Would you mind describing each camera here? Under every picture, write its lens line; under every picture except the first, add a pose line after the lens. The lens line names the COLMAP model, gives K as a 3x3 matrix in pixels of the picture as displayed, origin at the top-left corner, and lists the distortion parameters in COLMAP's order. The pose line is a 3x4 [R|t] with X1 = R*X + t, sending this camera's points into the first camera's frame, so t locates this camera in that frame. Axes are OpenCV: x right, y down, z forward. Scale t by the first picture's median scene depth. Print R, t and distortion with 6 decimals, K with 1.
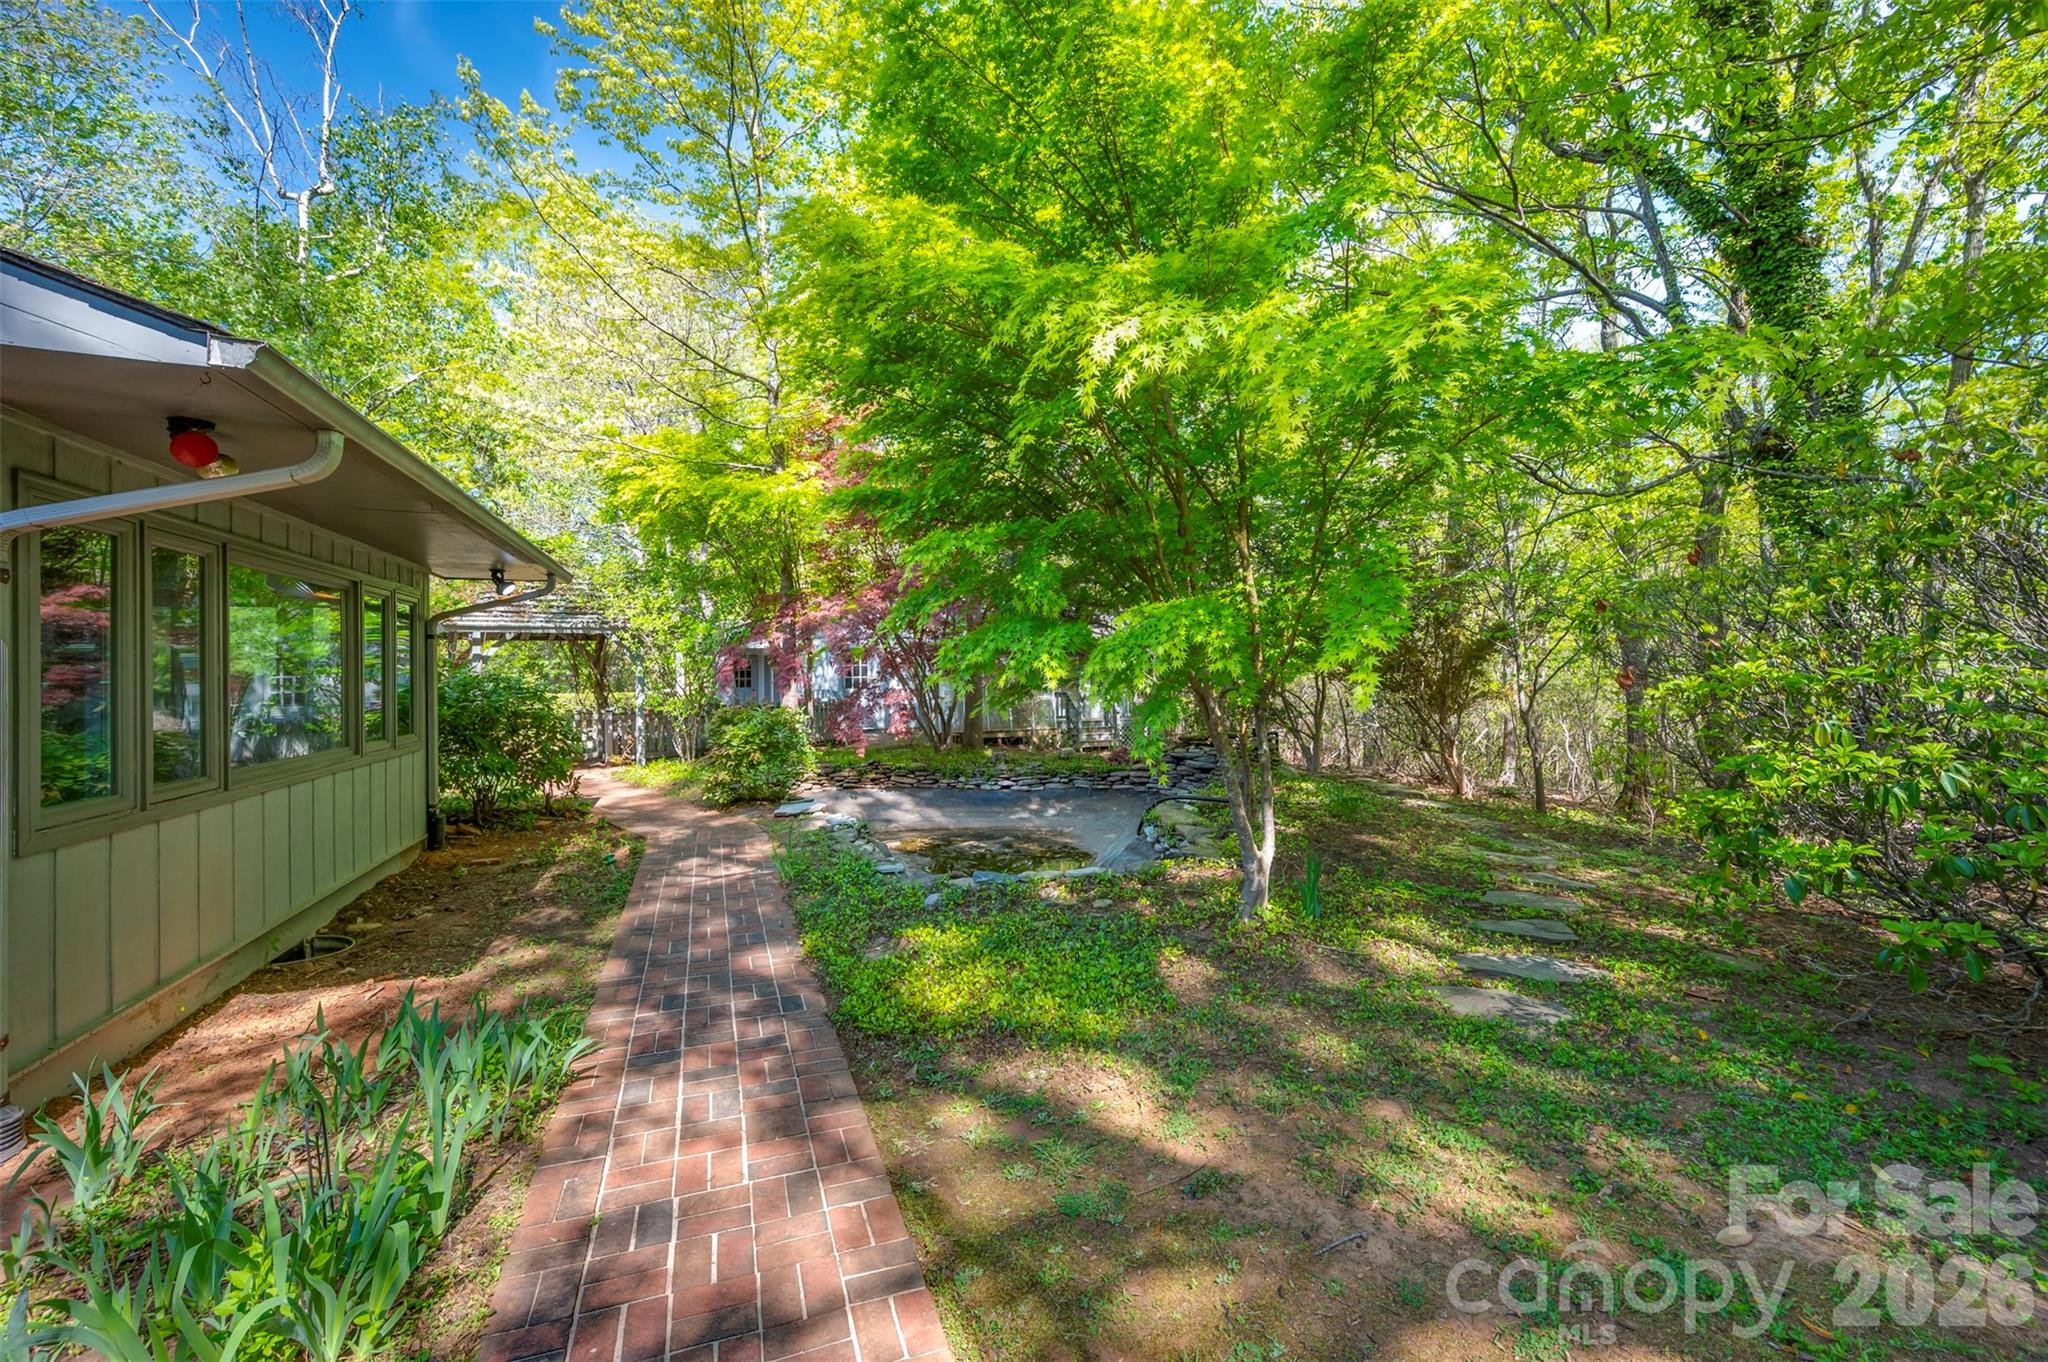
lens RADIAL K [[838.4, 0, 1024.0], [0, 838.4, 681.0], [0, 0, 1]] dist [-0.014332, 0.000095]
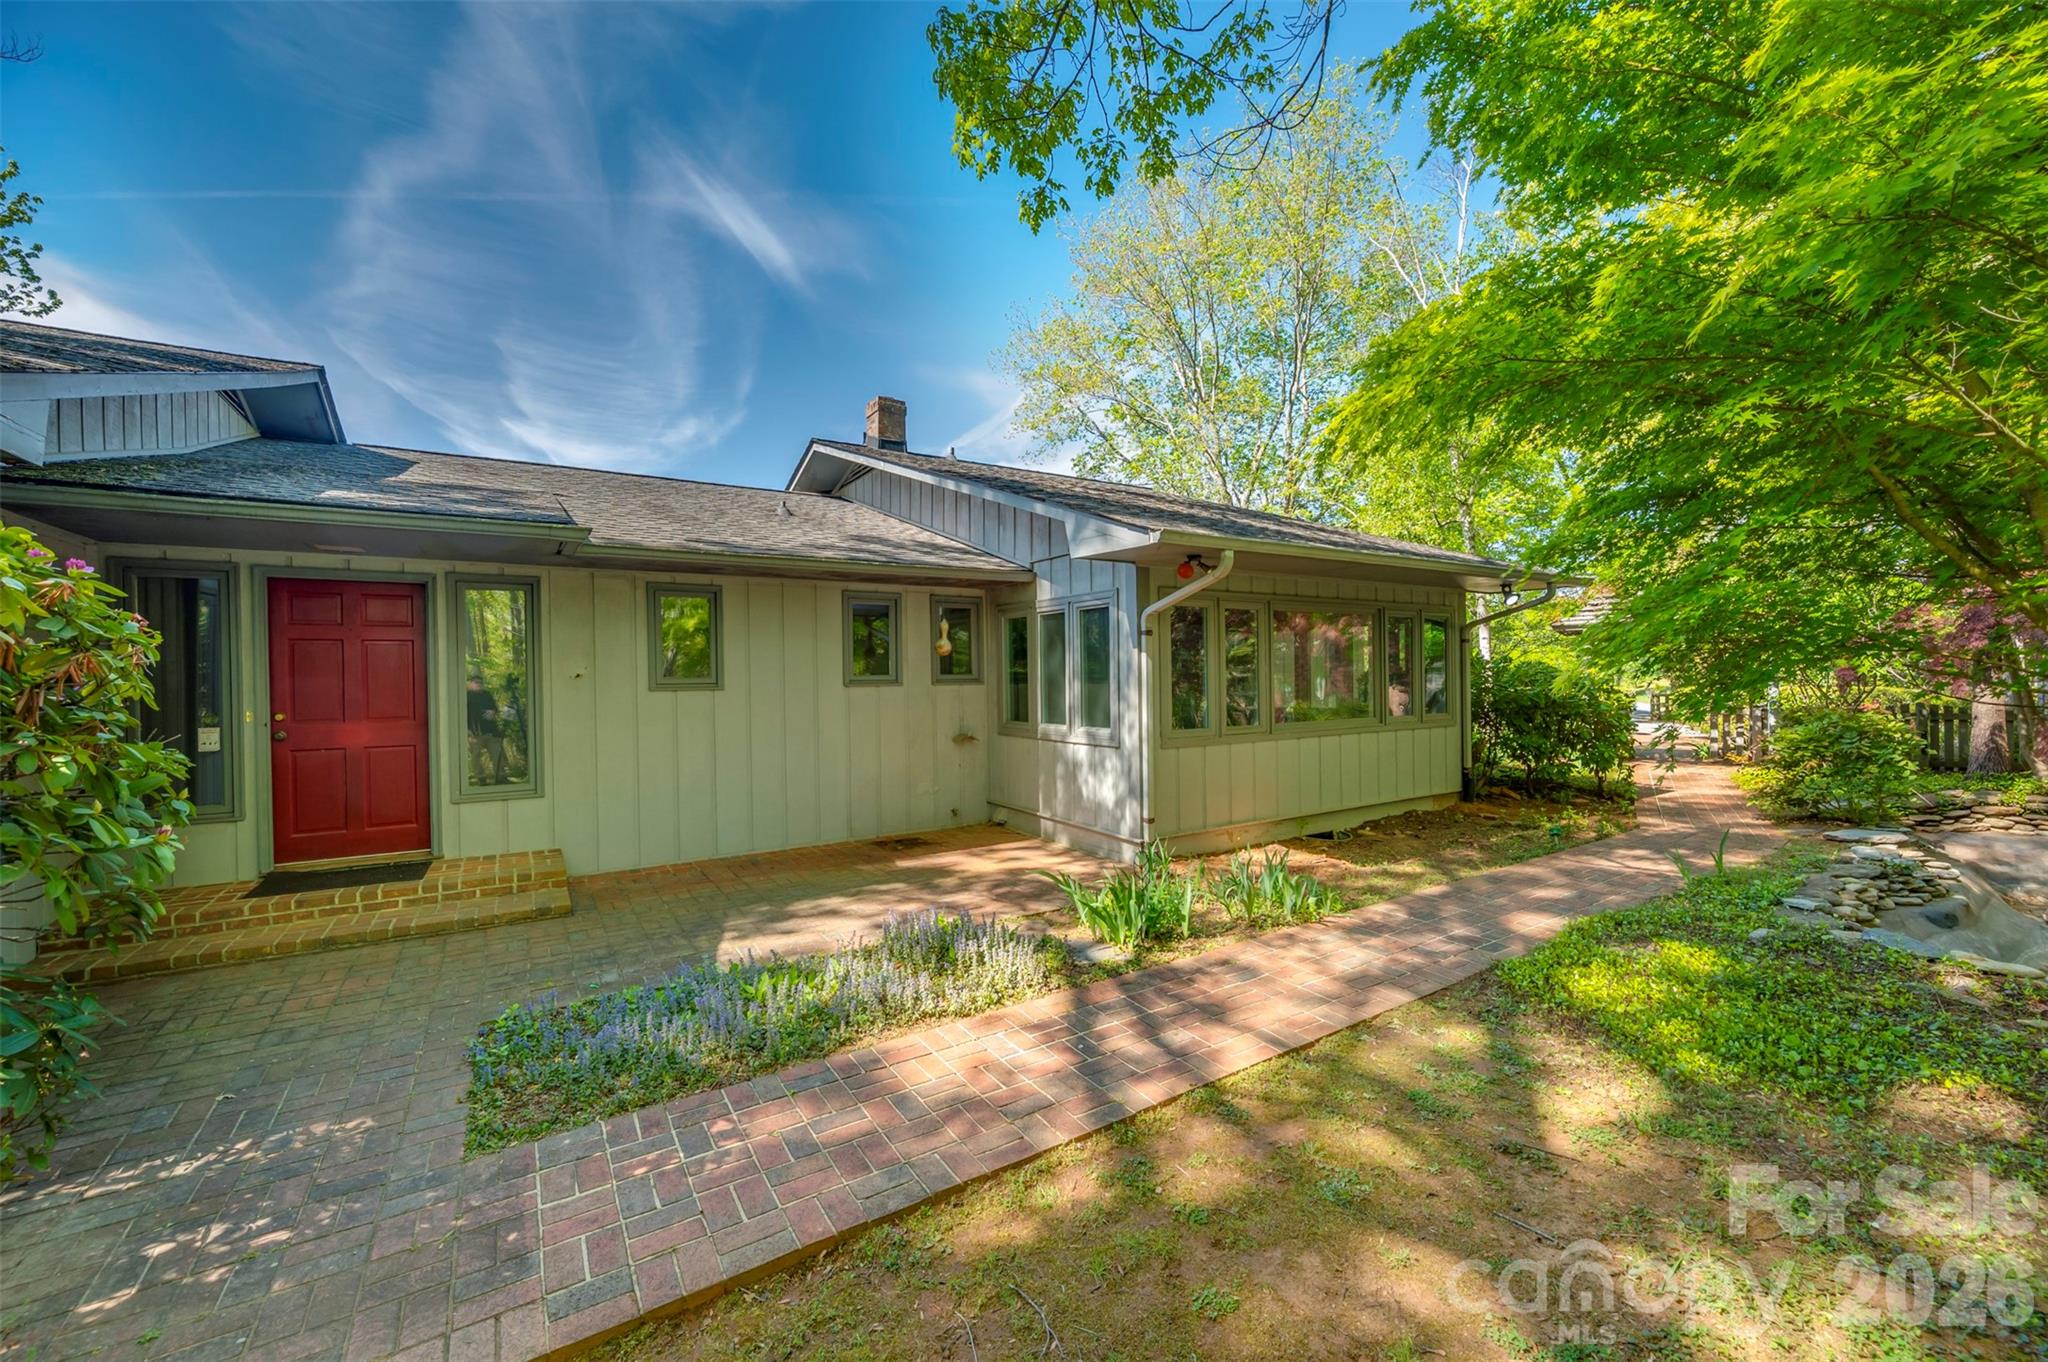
lens RADIAL K [[838.4, 0, 1024.0], [0, 838.4, 681.0], [0, 0, 1]] dist [-0.014332, 0.000095]
pose [[0.191630, 0.028900, -0.981042, 0.958796], [-0.010473, 0.999570, 0.027400, -0.033124], [0.981411, 0.005024, 0.191850, 0.118317]]
